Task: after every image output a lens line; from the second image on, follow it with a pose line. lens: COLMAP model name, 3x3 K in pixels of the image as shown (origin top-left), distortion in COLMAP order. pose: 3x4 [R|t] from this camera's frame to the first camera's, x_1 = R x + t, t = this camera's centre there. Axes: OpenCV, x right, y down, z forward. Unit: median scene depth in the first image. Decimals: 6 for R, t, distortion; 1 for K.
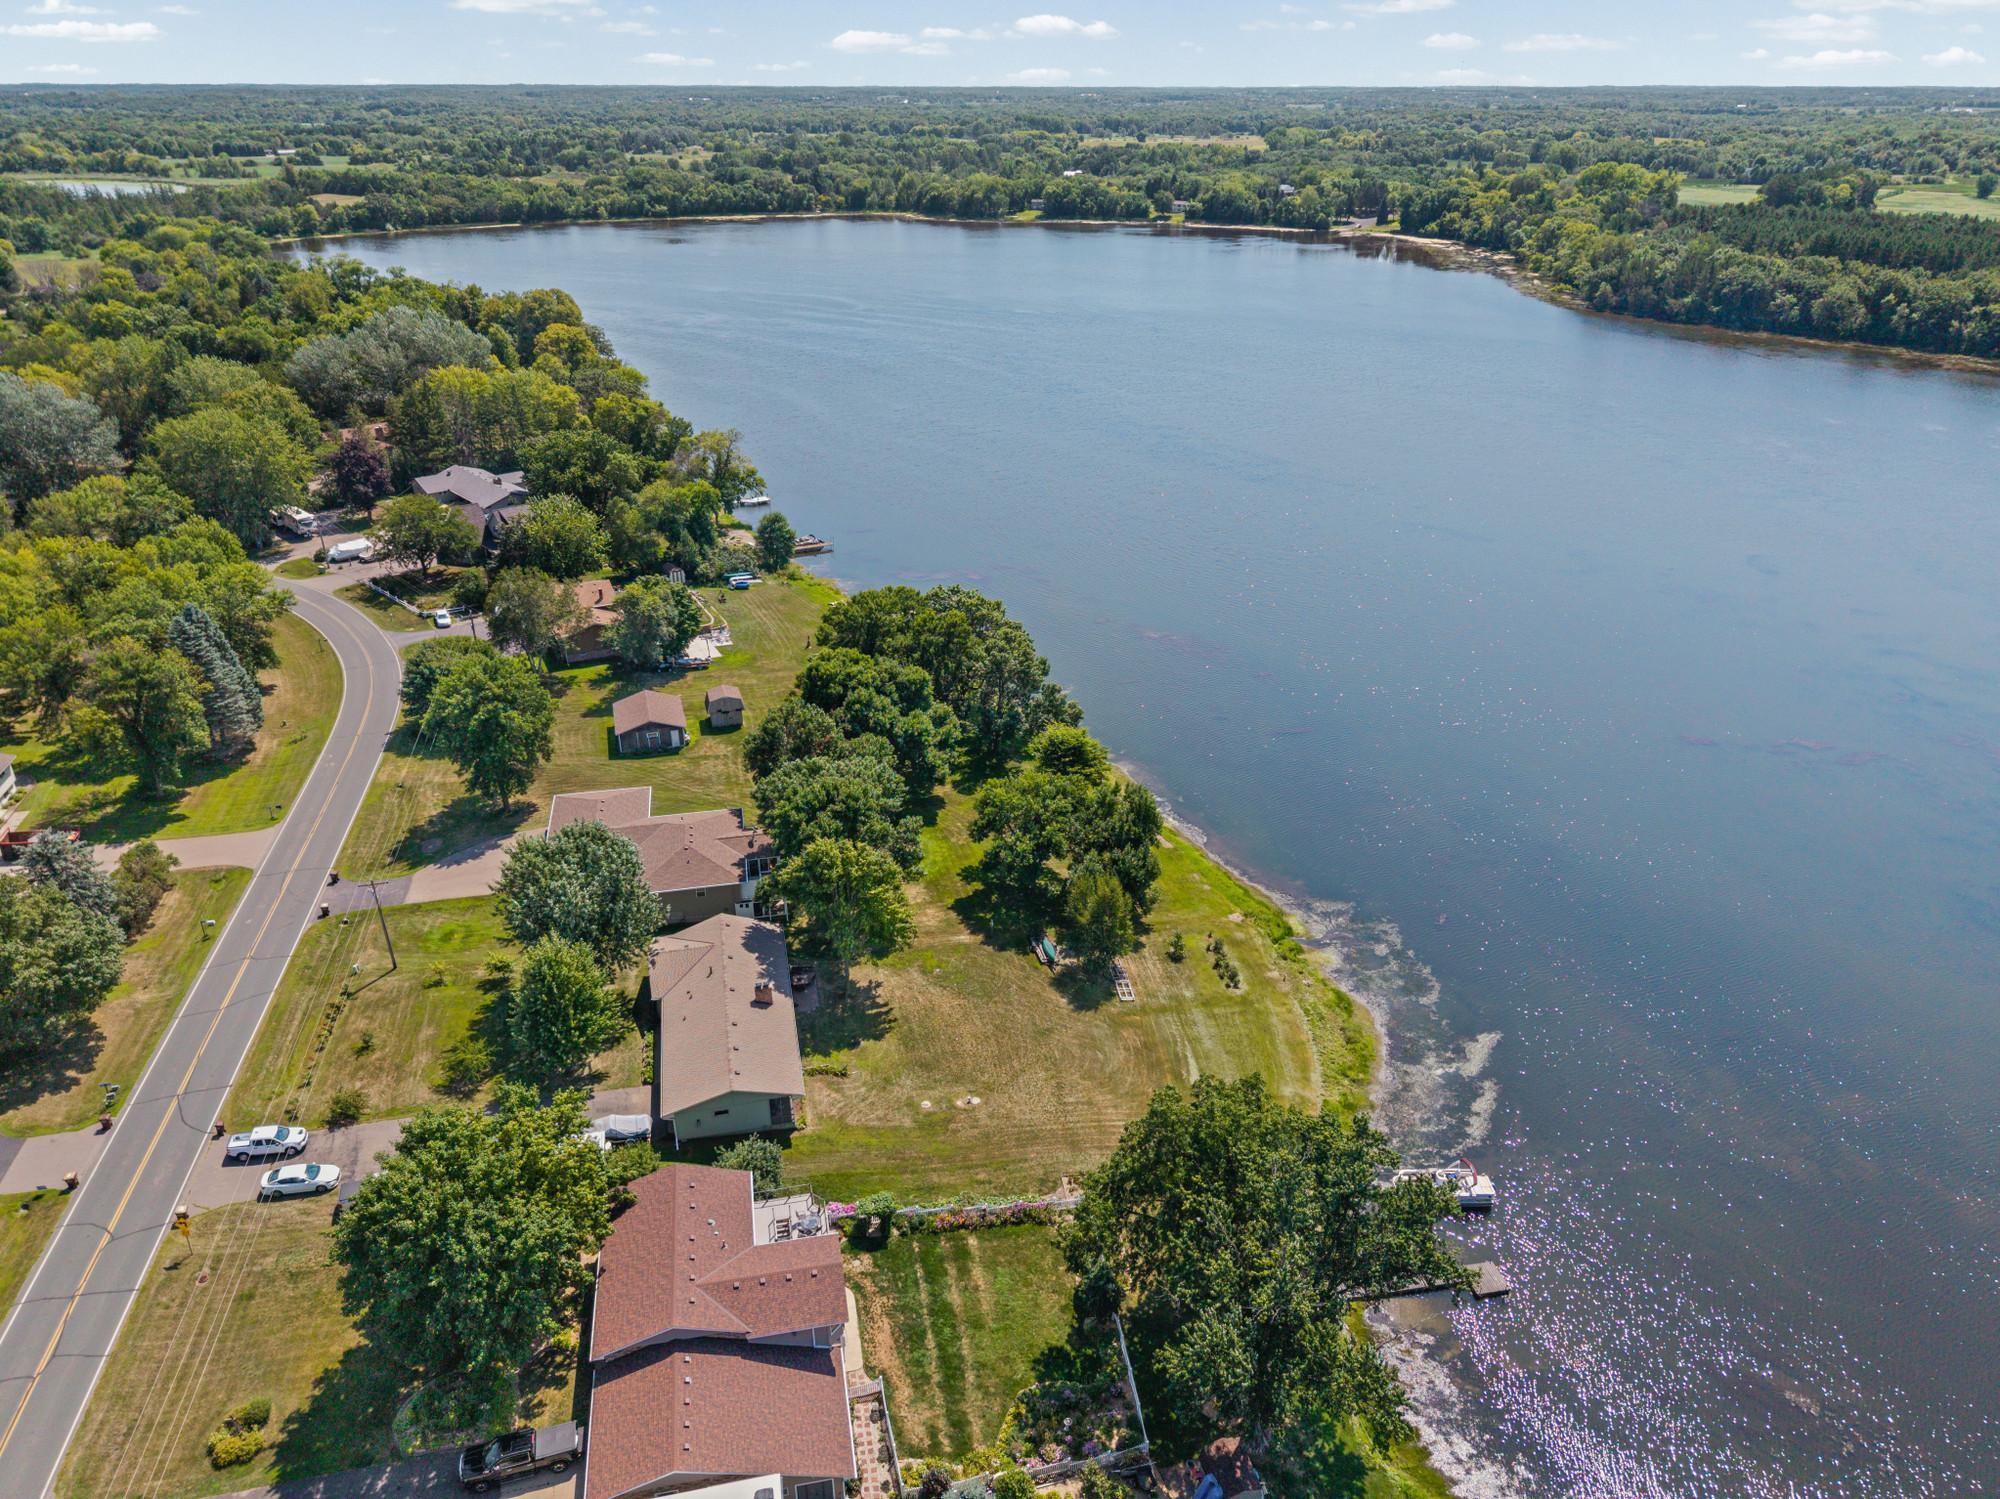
lens RADIAL K [[1339.1, 0, 1000.0], [0, 1339.1, 749.5], [0, 0, 1]] dist [0.019398, -0.012103]
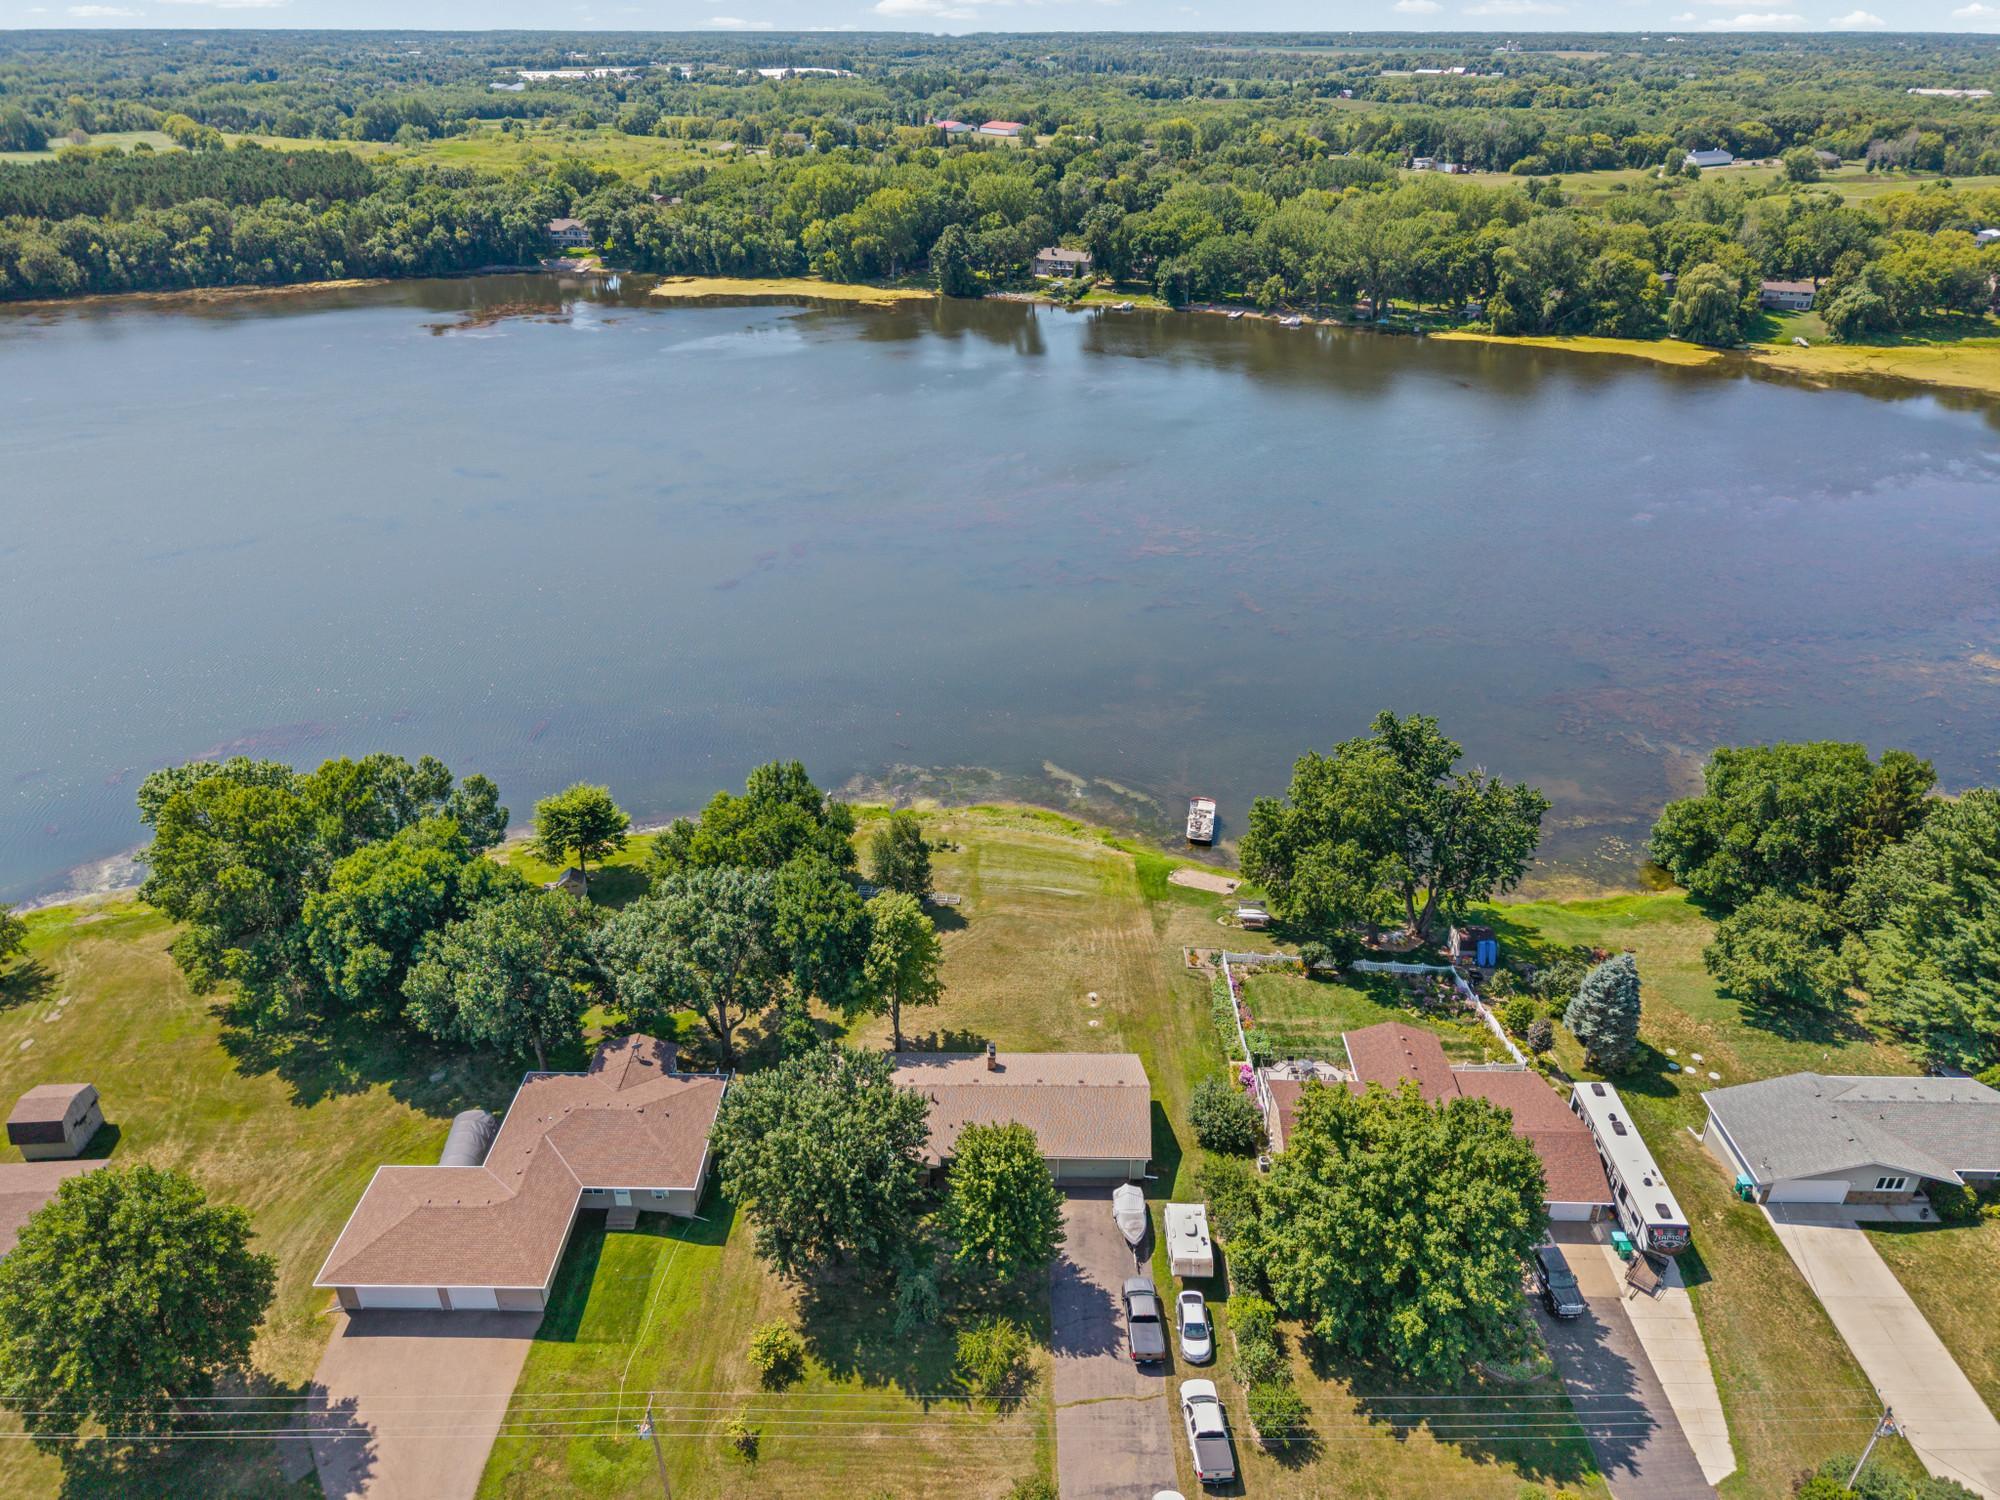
lens RADIAL K [[1339.1, 0, 1000.0], [0, 1339.1, 750.0], [0, 0, 1]] dist [0.019398, -0.012103]
pose [[0.223252, -0.462404, 0.858103, -0.126435], [0.431992, 0.836085, 0.338148, -0.043513], [-0.873809, 0.295201, 0.386412, 0.086011]]
